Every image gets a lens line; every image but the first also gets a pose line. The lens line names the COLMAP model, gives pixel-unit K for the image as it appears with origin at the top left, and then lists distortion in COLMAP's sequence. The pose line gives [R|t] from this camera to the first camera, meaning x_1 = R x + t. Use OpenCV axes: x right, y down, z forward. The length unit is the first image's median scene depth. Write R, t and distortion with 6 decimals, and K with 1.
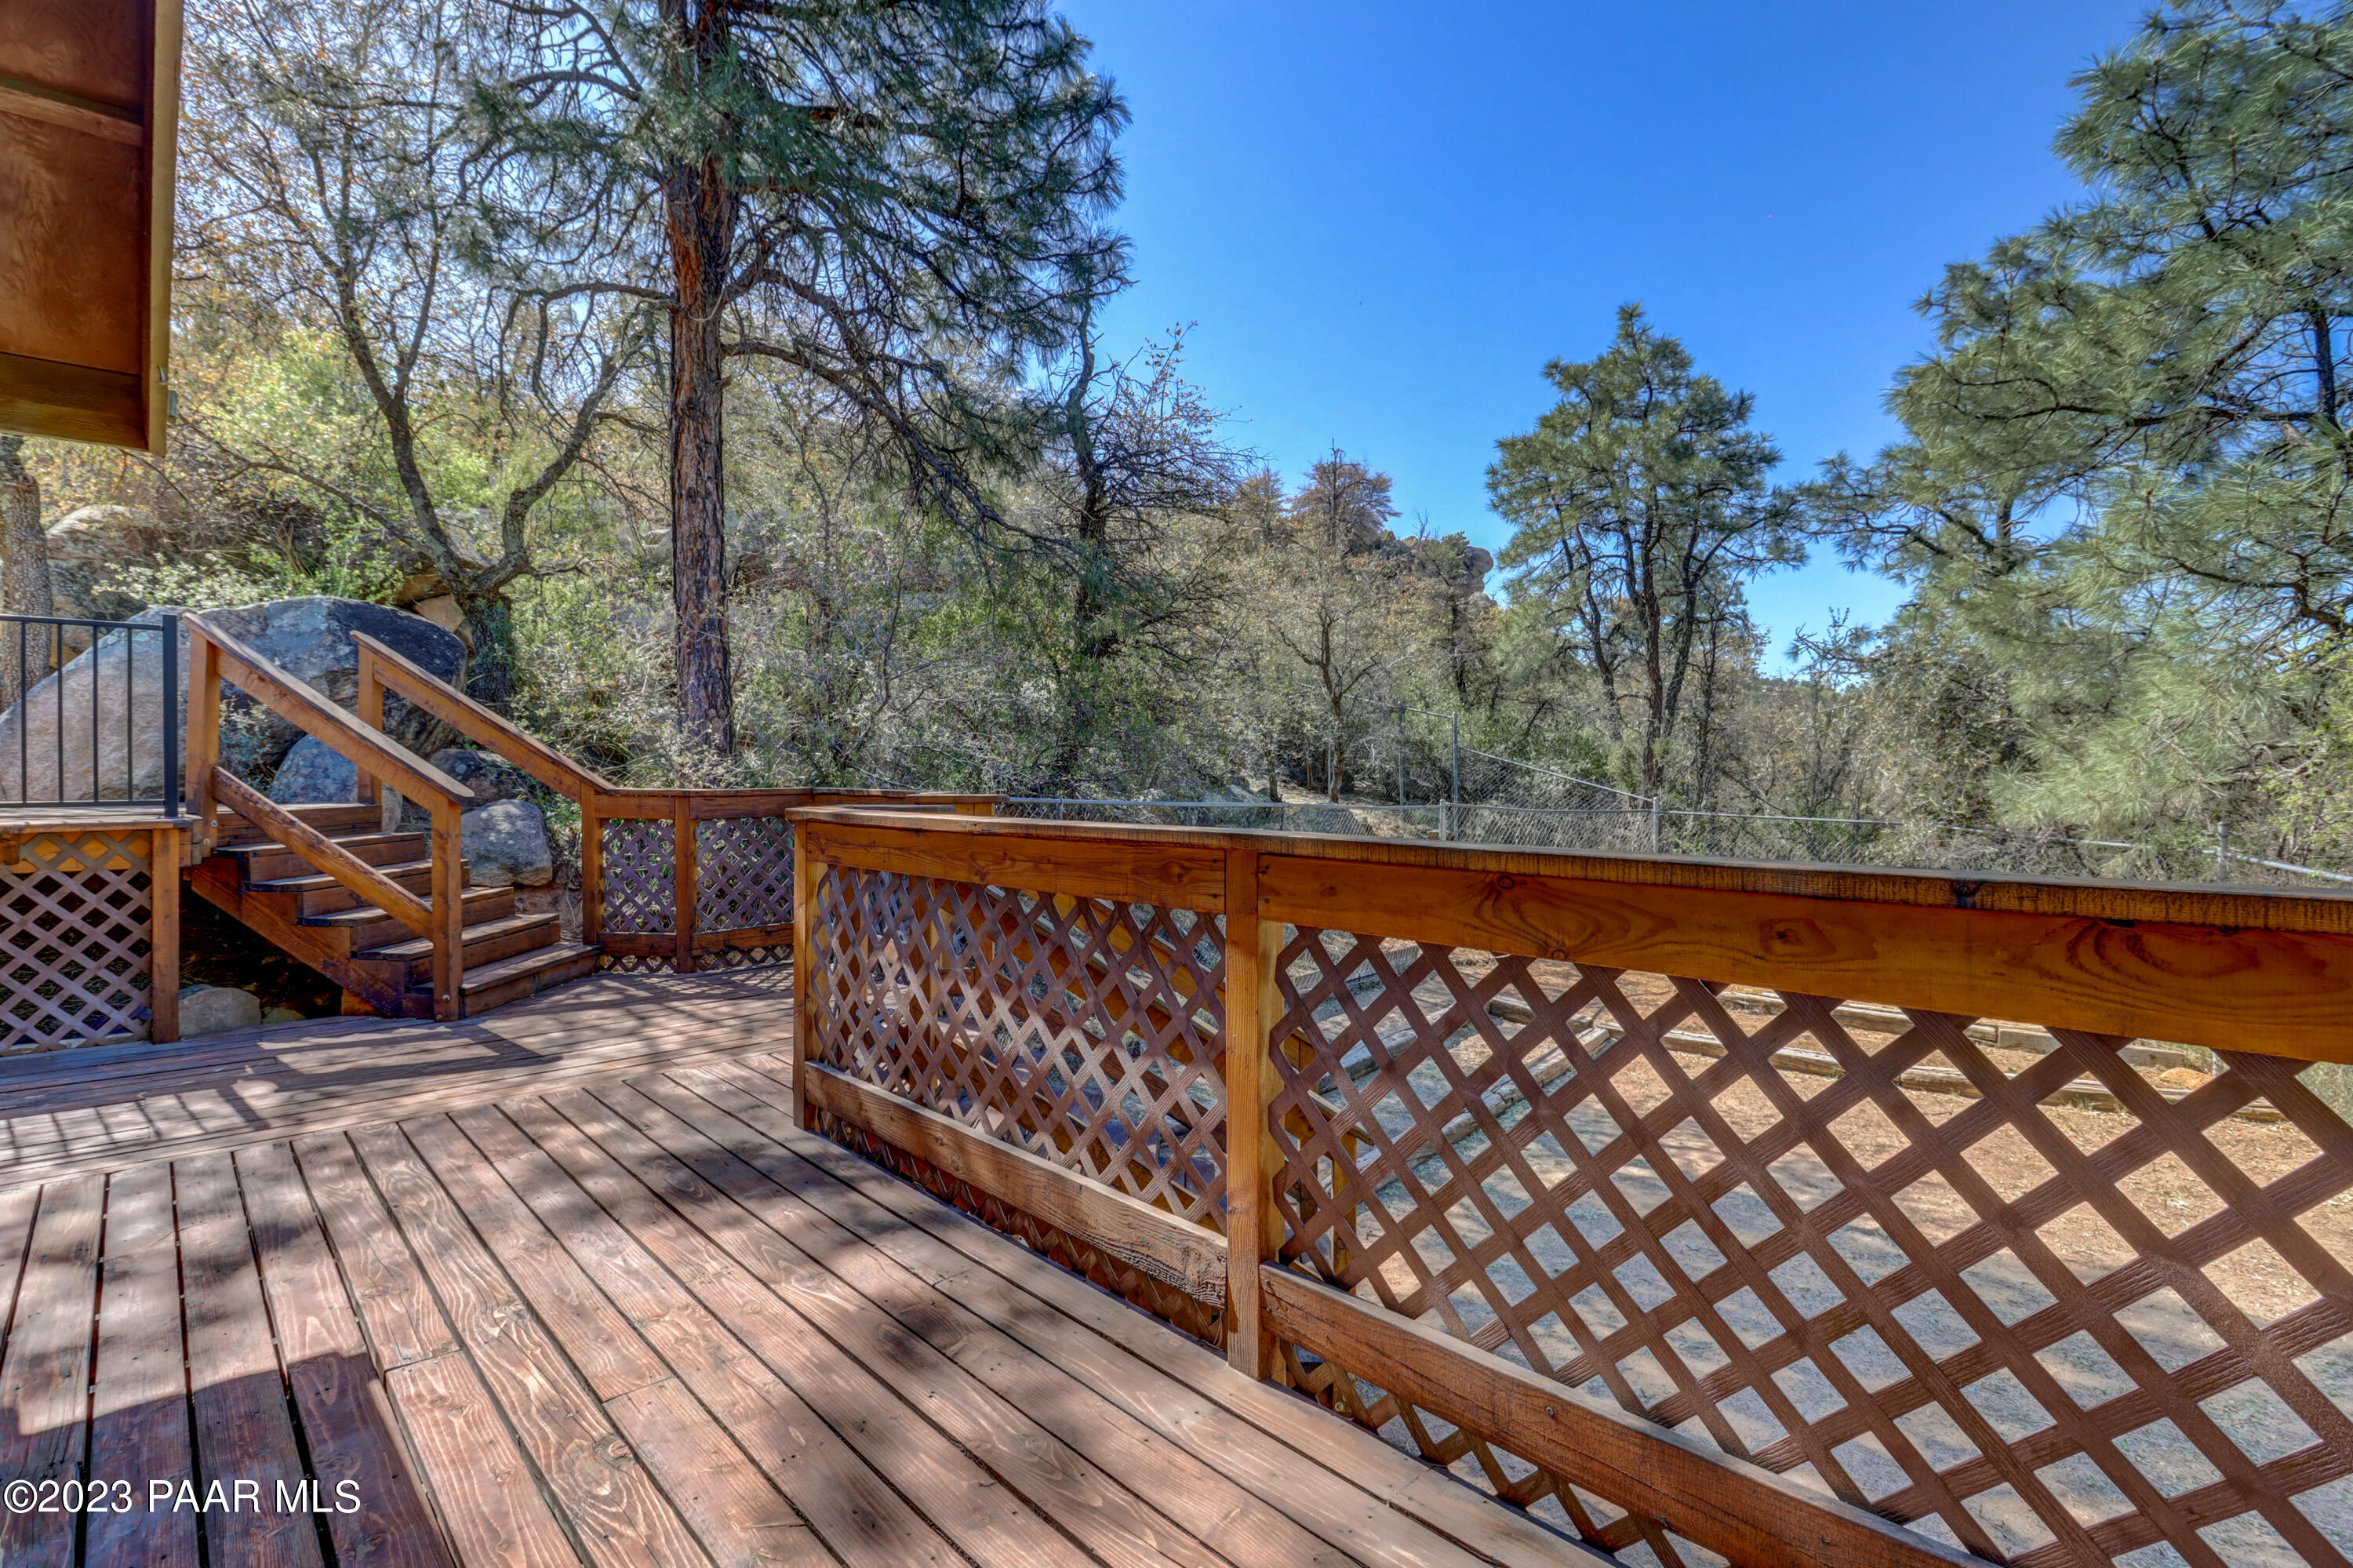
lens RADIAL K [[1106.9, 0, 1174.2], [0, 1106.9, 774.0], [0, 0, 1]] dist [0.005206, -0.011473]
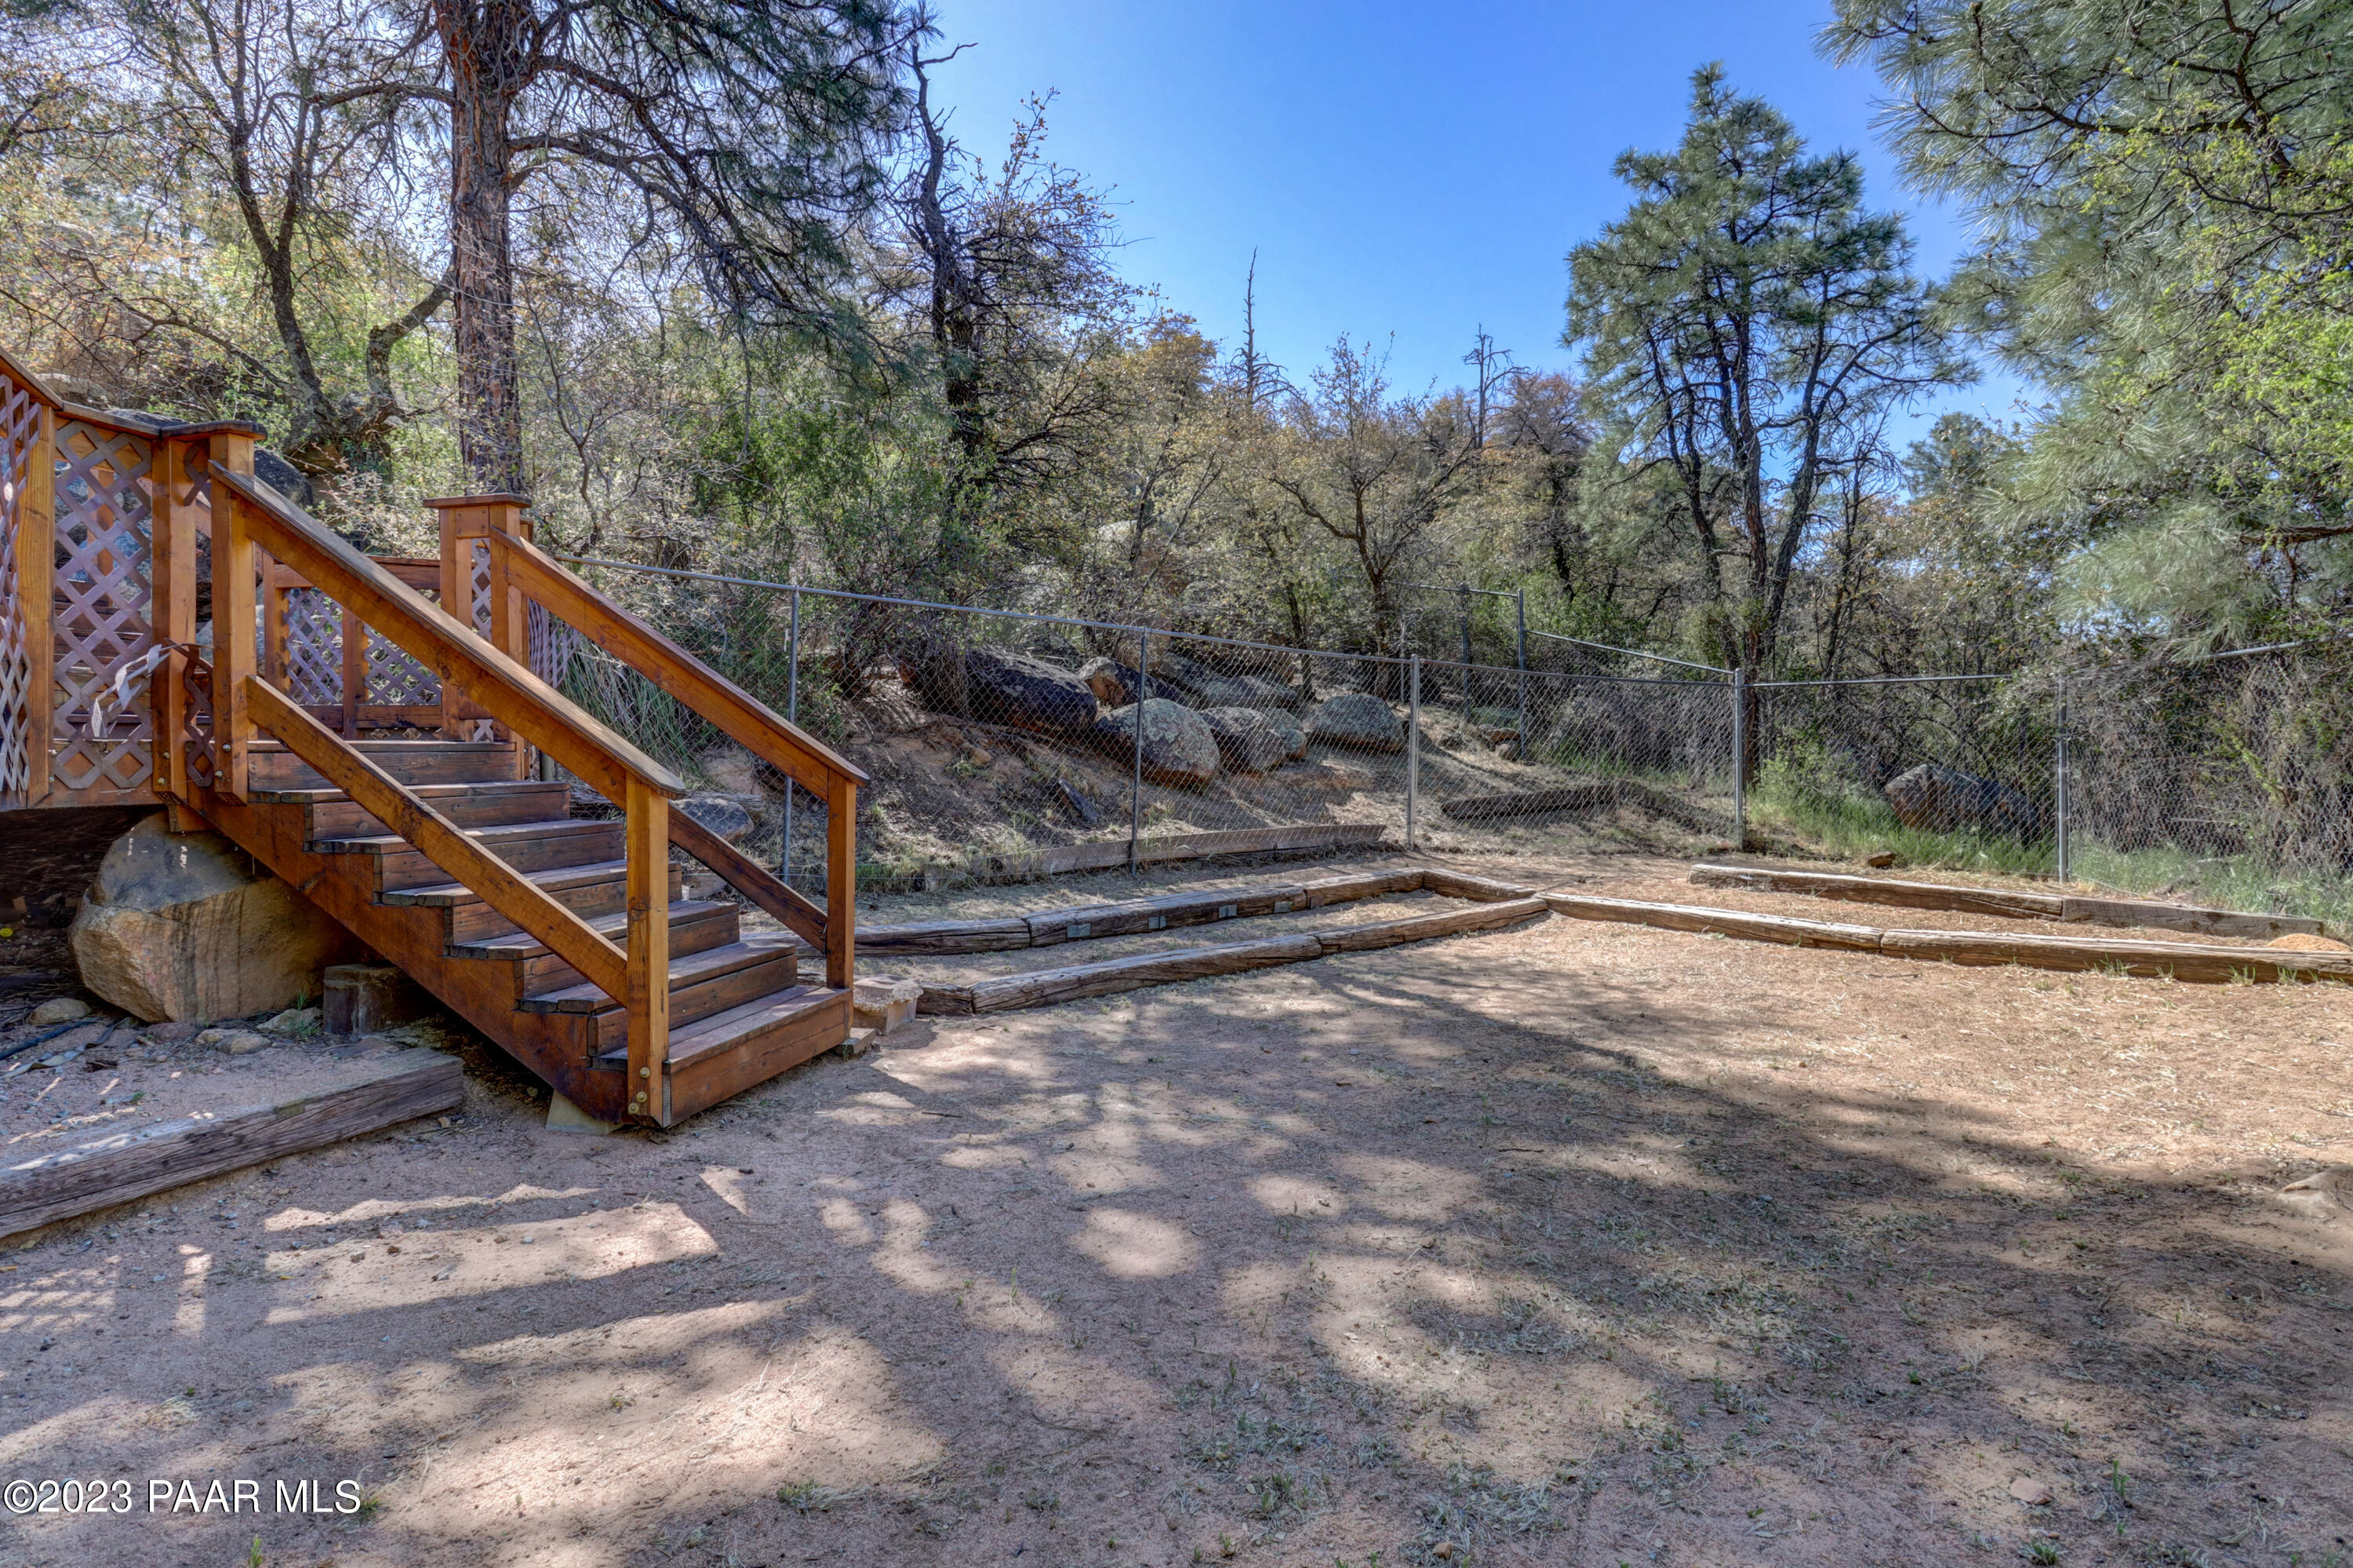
lens RADIAL K [[1180.6, 0, 1171.9], [0, 1180.6, 768.5], [0, 0, 1]] dist [0.005955, -0.010783]
pose [[0.978197, -0.004061, -0.207642, 0.315519], [0.005151, 0.999976, 0.004709, 0.133577], [0.207618, -0.005675, 0.978194, 0.101714]]
